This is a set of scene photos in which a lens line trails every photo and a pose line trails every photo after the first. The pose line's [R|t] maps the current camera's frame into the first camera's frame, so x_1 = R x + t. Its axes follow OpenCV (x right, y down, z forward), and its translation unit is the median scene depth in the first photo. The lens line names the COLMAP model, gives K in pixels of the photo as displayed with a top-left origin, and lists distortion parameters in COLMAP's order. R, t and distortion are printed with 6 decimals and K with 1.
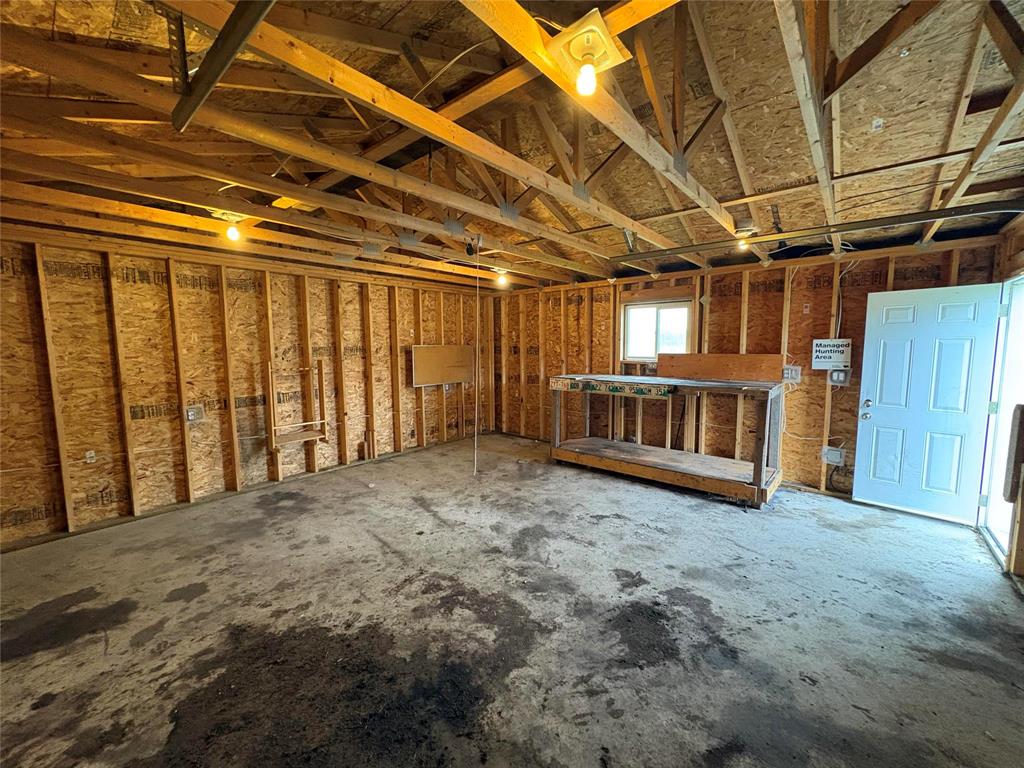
lens RADIAL K [[407.3, 0, 513.7], [0, 407.3, 383.1], [0, 0, 1]] dist [-0.000221, -0.000118]
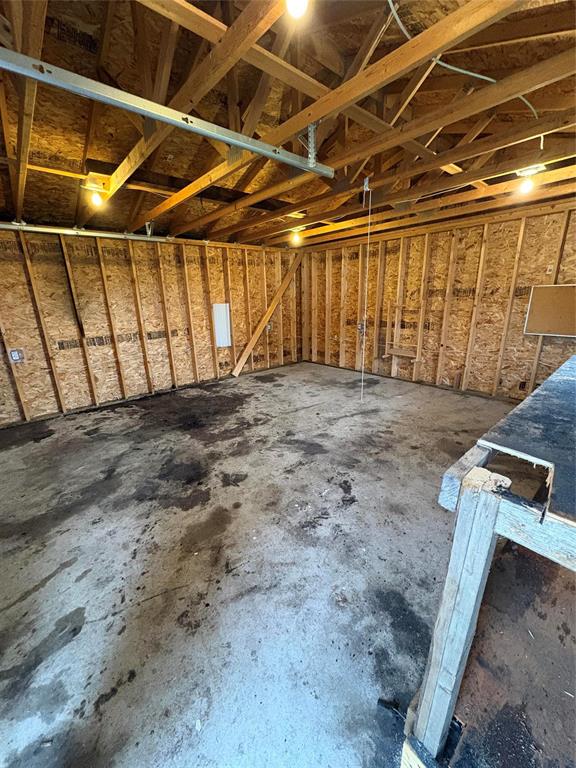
lens RADIAL K [[305.5, 0, 289.5], [0, 305.5, 385.3], [0, 0, 1]] dist [-0.000221, -0.000118]
pose [[-0.148363, 0.290988, -0.945153, 1.039304], [-0.066351, 0.950648, 0.303095, -0.109575], [0.986705, 0.107680, -0.121733, 1.201202]]
